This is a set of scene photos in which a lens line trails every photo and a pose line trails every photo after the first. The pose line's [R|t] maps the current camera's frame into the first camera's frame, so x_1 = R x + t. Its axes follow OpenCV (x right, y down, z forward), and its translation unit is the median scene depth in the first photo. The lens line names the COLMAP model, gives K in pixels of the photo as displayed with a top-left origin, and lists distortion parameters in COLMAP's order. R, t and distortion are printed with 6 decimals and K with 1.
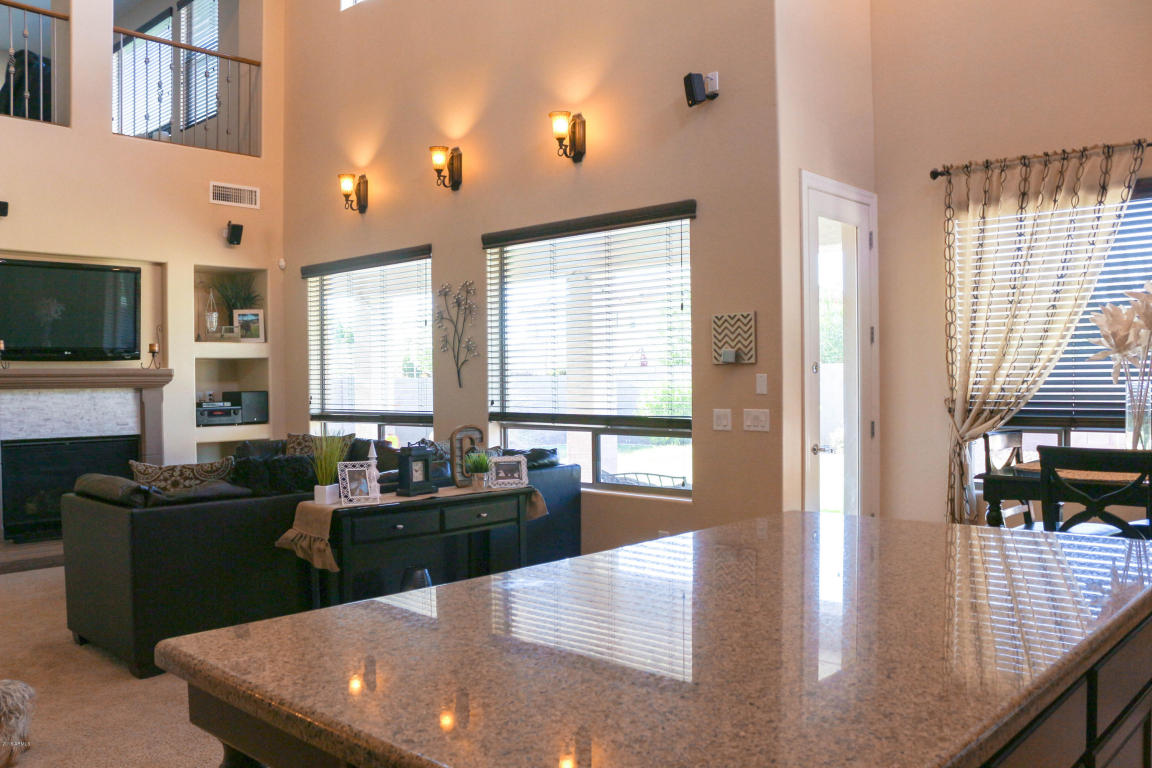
lens RADIAL K [[953.1, 0, 550.7], [0, 953.1, 407.9], [0, 0, 1]] dist [-0.151348, 0.126174]
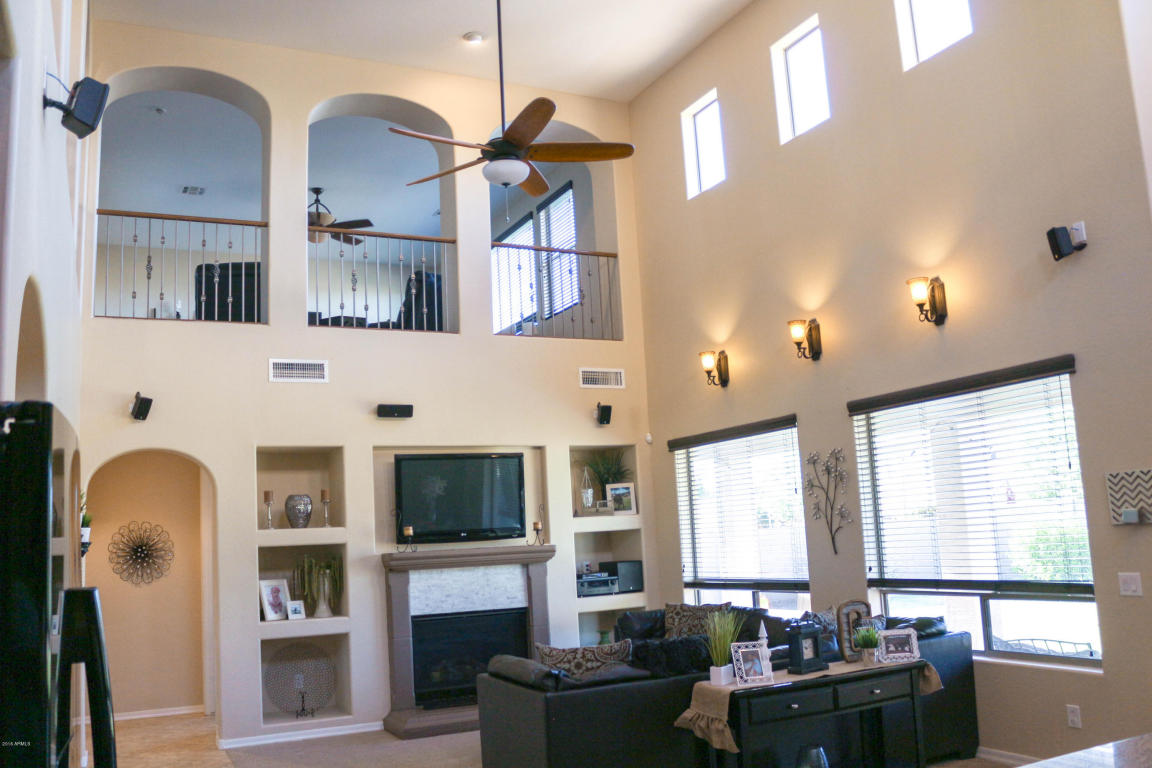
lens RADIAL K [[953.1, 0, 564.3], [0, 953.1, 408.7], [0, 0, 1]] dist [-0.151348, 0.126174]
pose [[0.939449, -0.085313, -0.331900, -0.022797], [0.034398, 0.987100, -0.156365, -0.028660], [0.340958, 0.135481, 0.930265, -0.038194]]
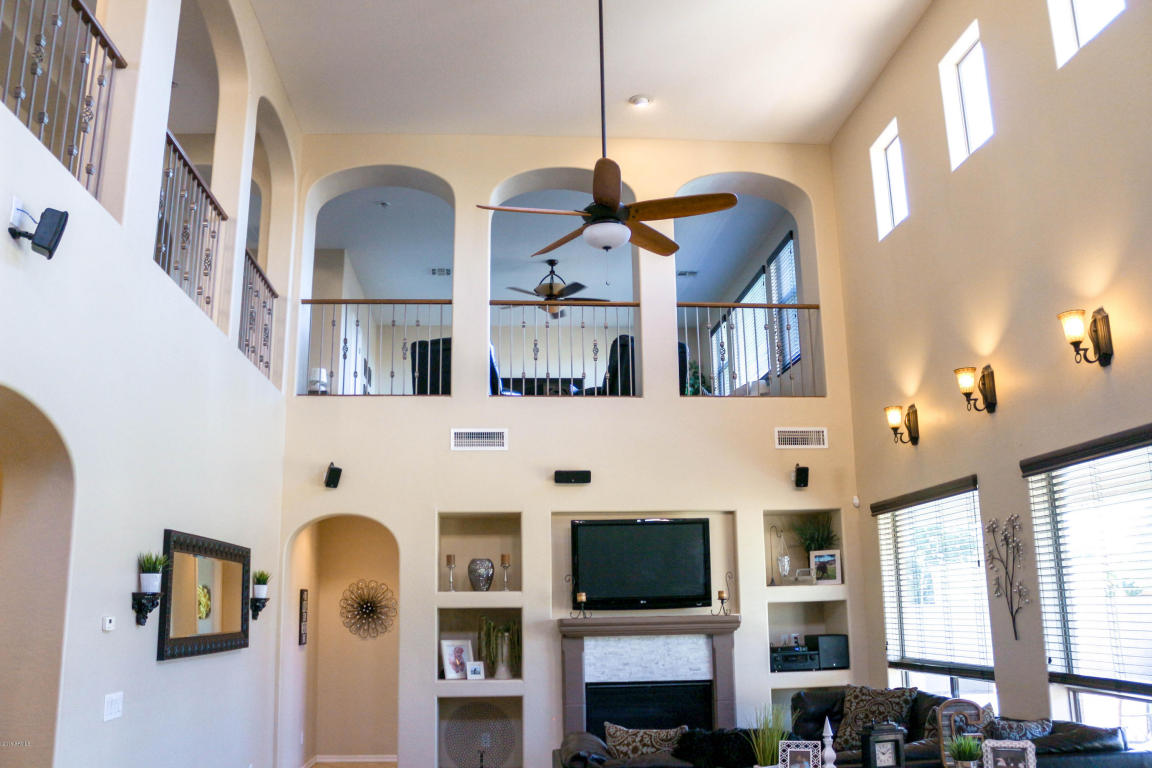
lens RADIAL K [[953.1, 0, 562.6], [0, 953.1, 405.6], [0, 0, 1]] dist [-0.151348, 0.126174]
pose [[0.745352, -0.139953, -0.651815, 0.171769], [-0.012183, 0.974694, -0.223210, -0.038103], [0.666559, 0.174312, 0.724786, 0.100289]]
